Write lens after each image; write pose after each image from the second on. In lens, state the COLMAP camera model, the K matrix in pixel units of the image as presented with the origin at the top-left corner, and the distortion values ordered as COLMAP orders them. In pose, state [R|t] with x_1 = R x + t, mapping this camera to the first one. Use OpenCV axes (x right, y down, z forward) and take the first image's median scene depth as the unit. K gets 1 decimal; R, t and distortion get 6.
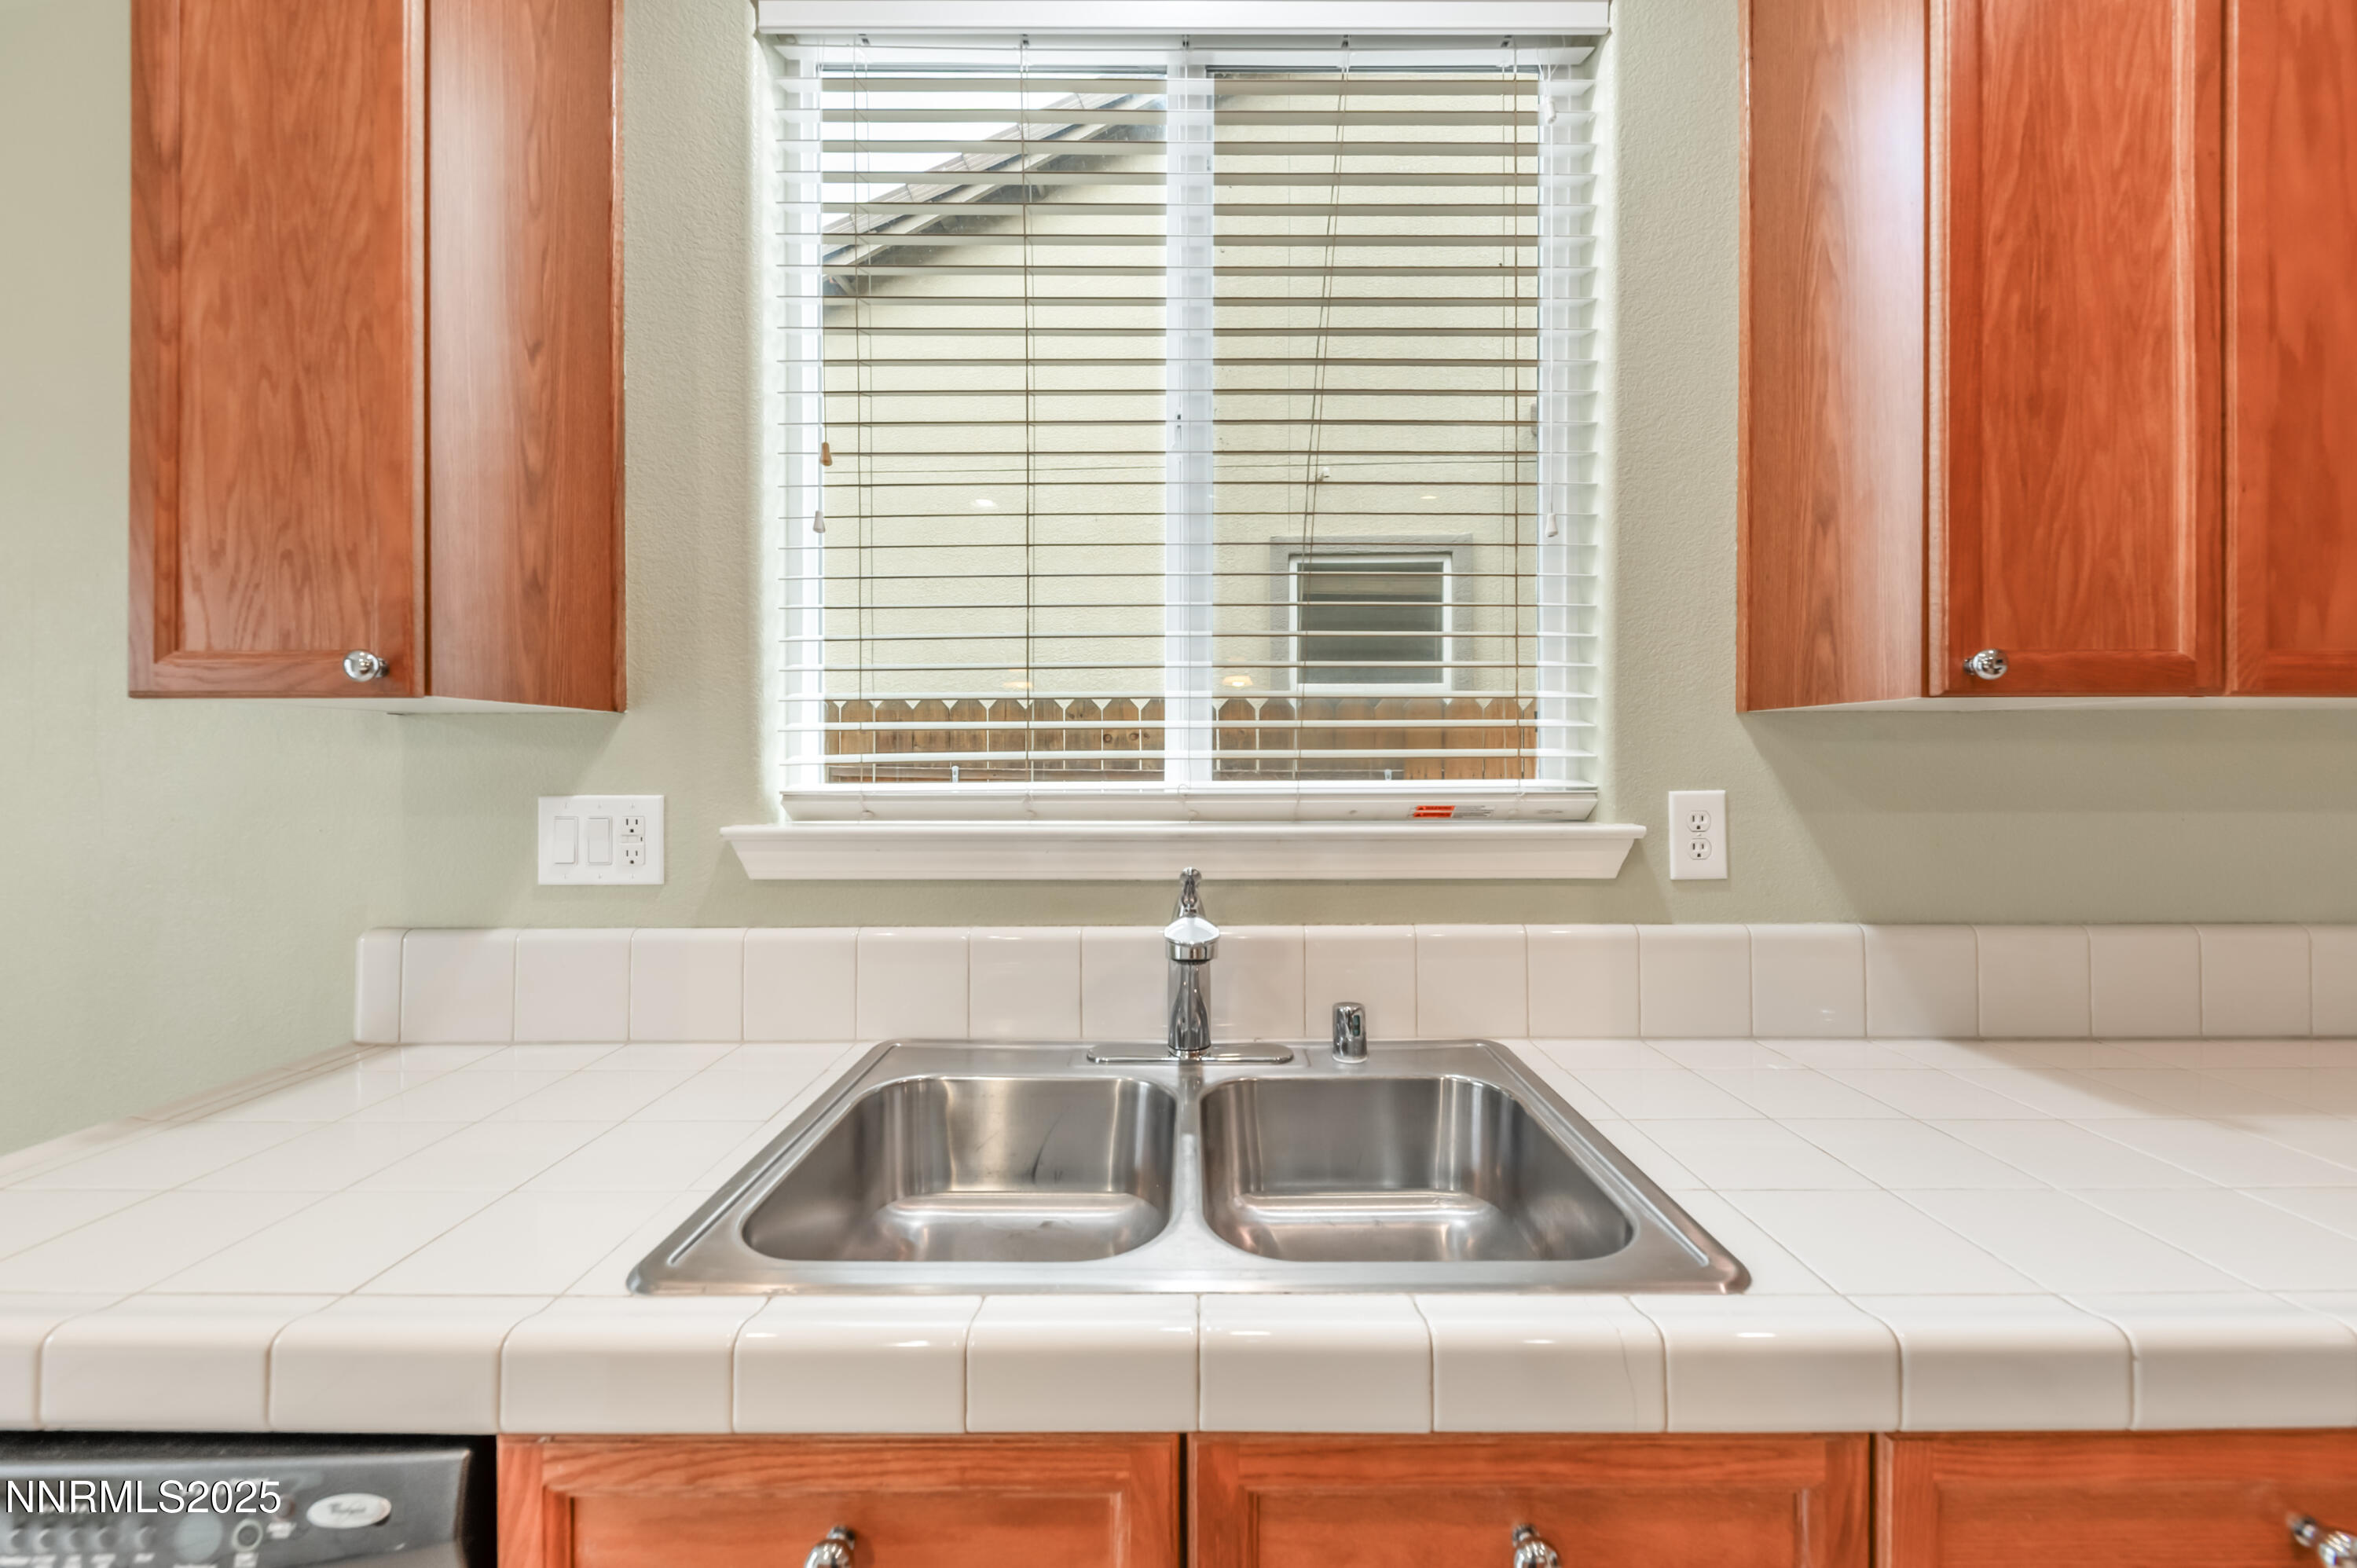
lens RADIAL K [[830.4, 0, 1133.1], [0, 830.4, 763.1], [0, 0, 1]] dist [0.000516, -0.000093]
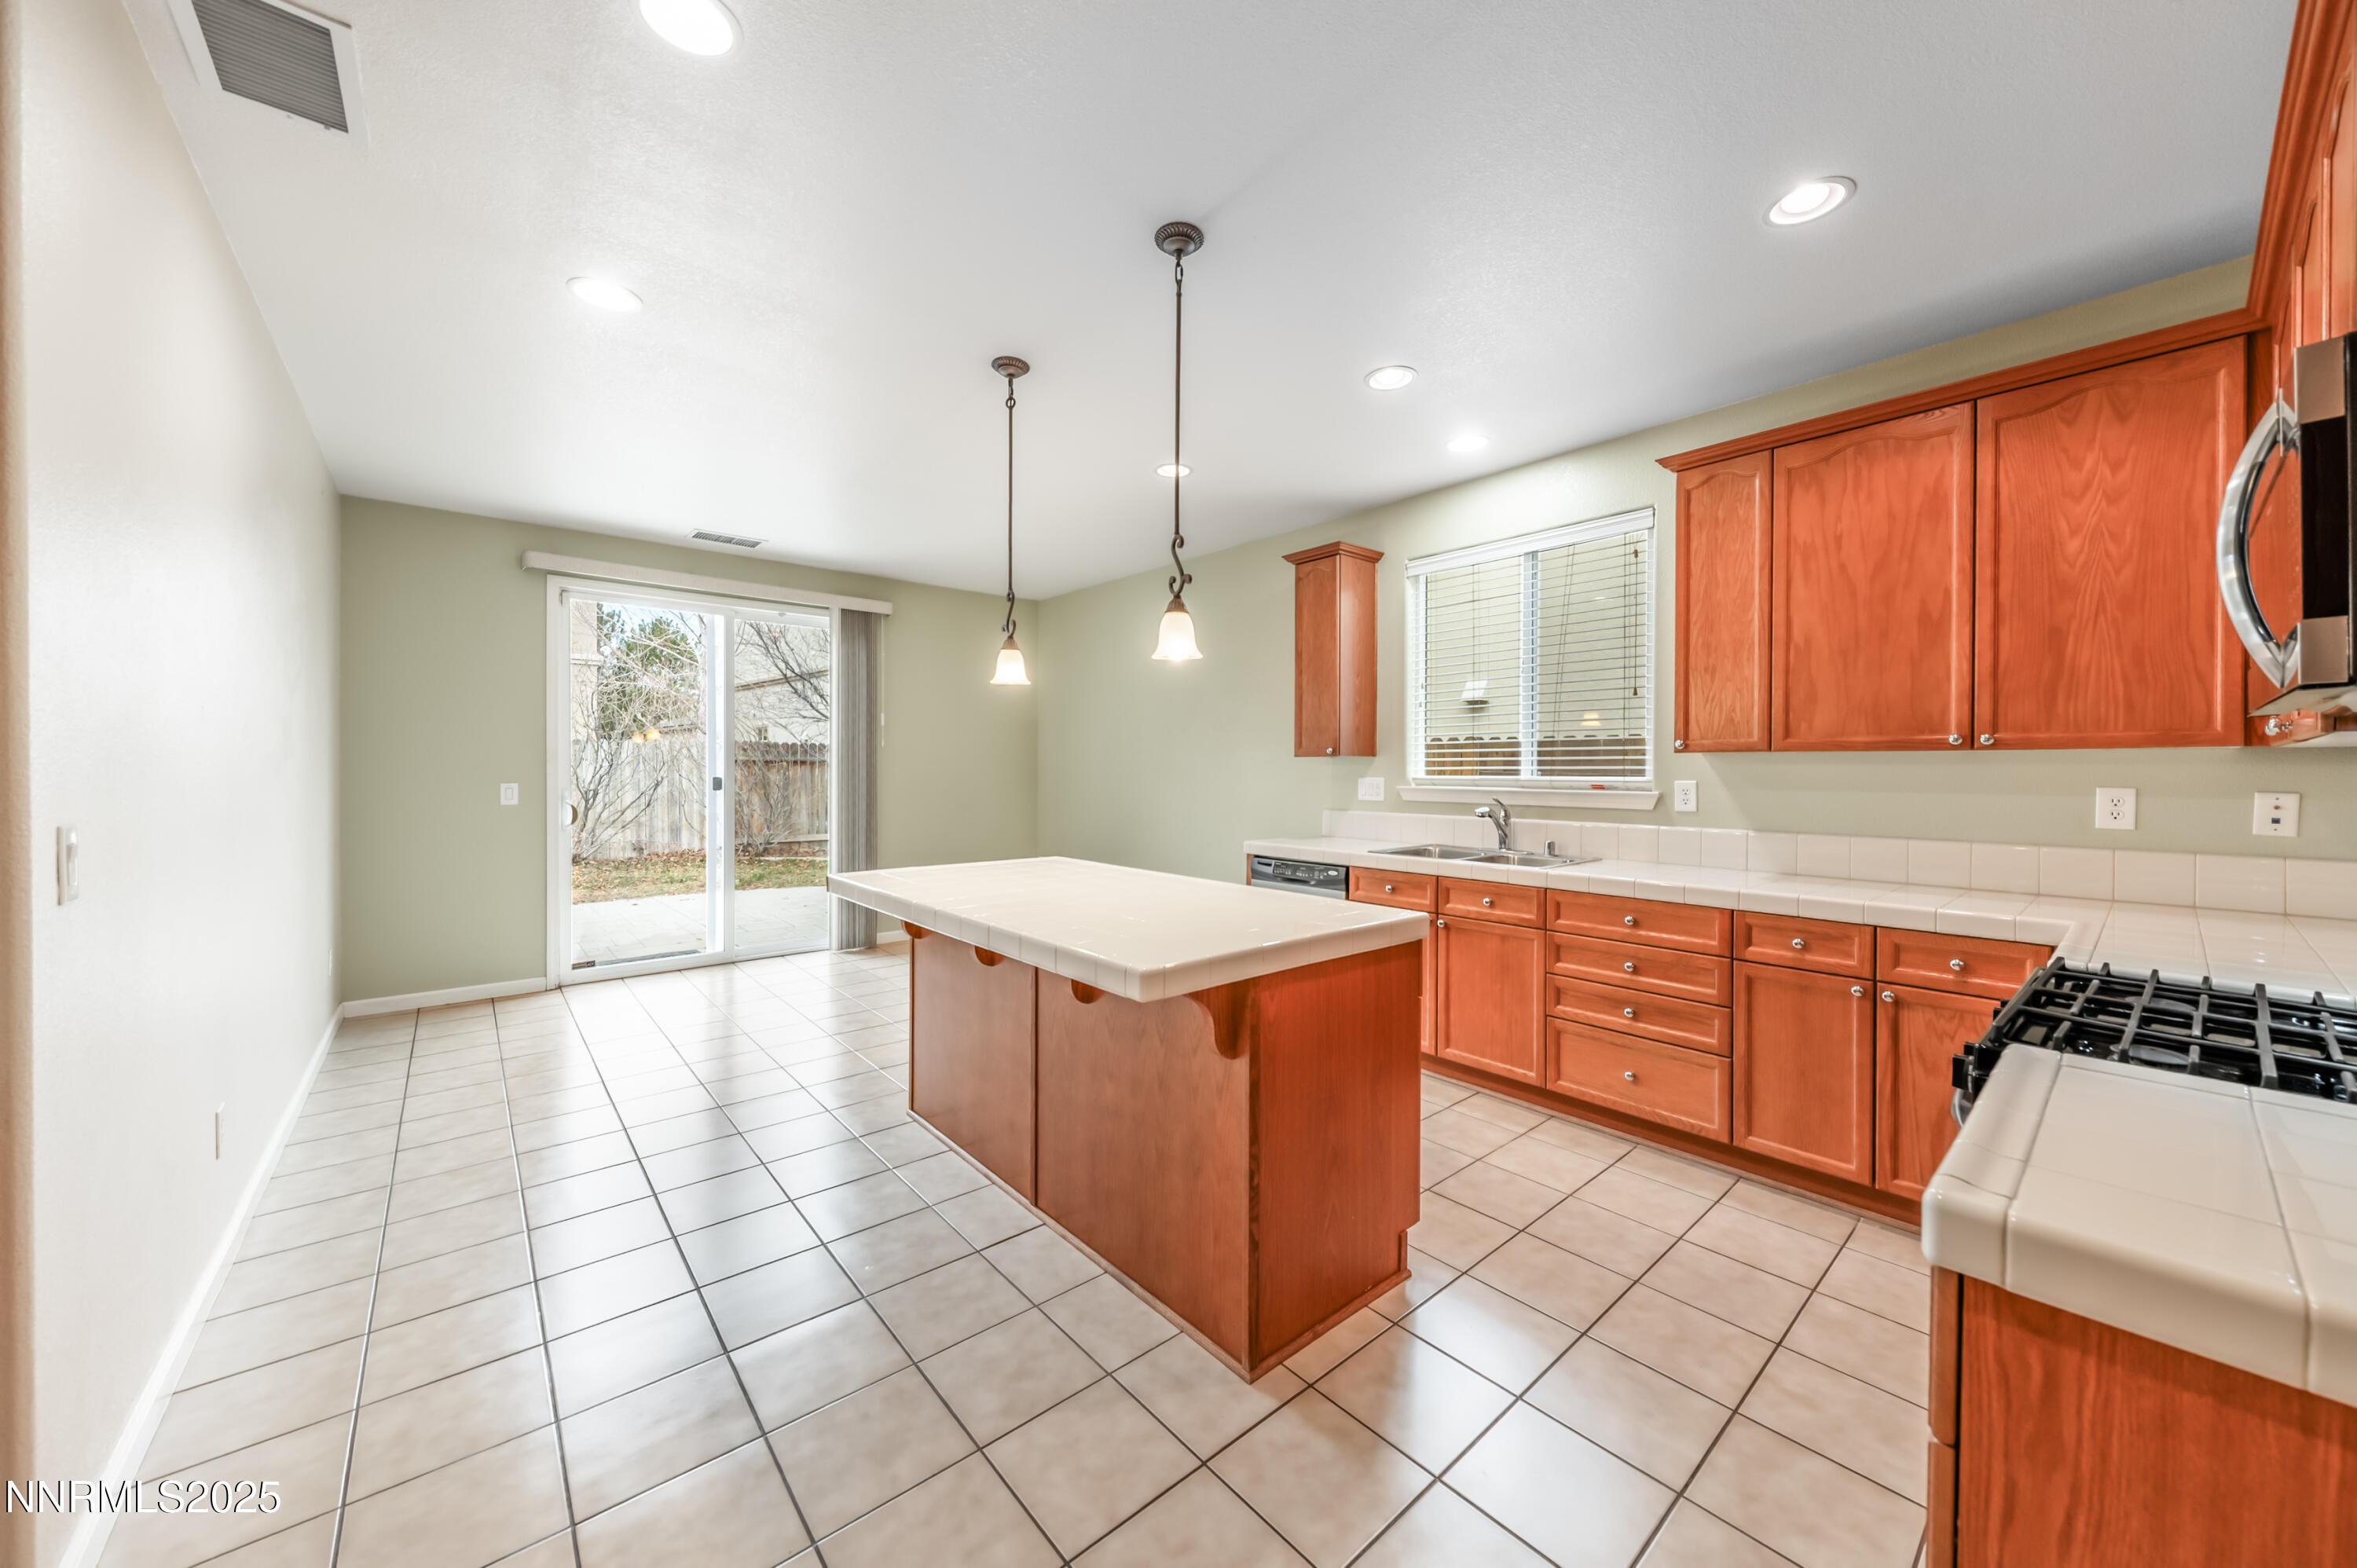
lens RADIAL K [[830.4, 0, 1195.0], [0, 830.4, 793.5], [0, 0, 1]] dist [0.000516, -0.000093]
pose [[0.671083, 0.025481, -0.740944, 1.778895], [-0.004472, 0.999530, 0.030323, -0.002961], [0.741369, -0.017035, 0.670881, -2.343440]]
